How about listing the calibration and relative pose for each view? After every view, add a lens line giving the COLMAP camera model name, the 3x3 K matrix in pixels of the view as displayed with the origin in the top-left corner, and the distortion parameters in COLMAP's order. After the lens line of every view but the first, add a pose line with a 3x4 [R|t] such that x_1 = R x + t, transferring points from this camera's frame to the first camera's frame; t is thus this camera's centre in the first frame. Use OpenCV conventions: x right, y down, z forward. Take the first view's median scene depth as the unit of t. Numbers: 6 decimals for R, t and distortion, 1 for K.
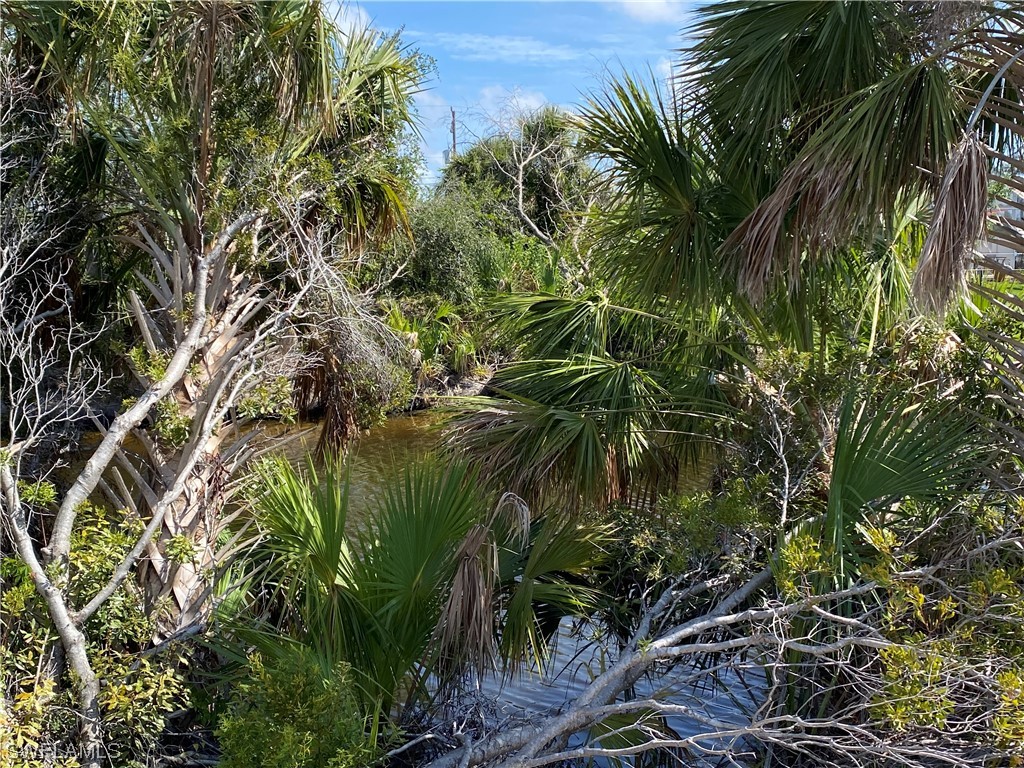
lens RADIAL K [[1174.7, 0, 511.4], [0, 1174.7, 384.2], [0, 0, 1]] dist [0.027472, 0.000000]
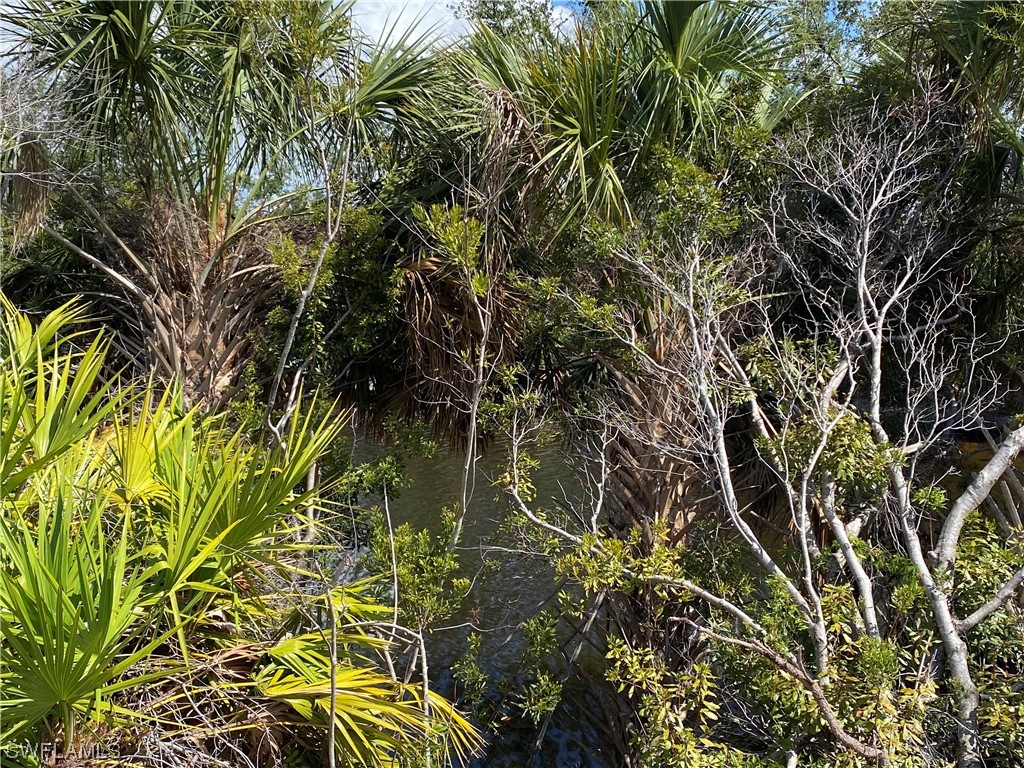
lens RADIAL K [[1174.7, 0, 512.4], [0, 1174.7, 385.2], [0, 0, 1]] dist [0.027472, 0.000000]
pose [[0.807282, 0.090382, -0.583204, -0.106278], [-0.094384, 0.995256, 0.023592, 0.006003], [0.582570, 0.036000, 0.811983, -0.044227]]
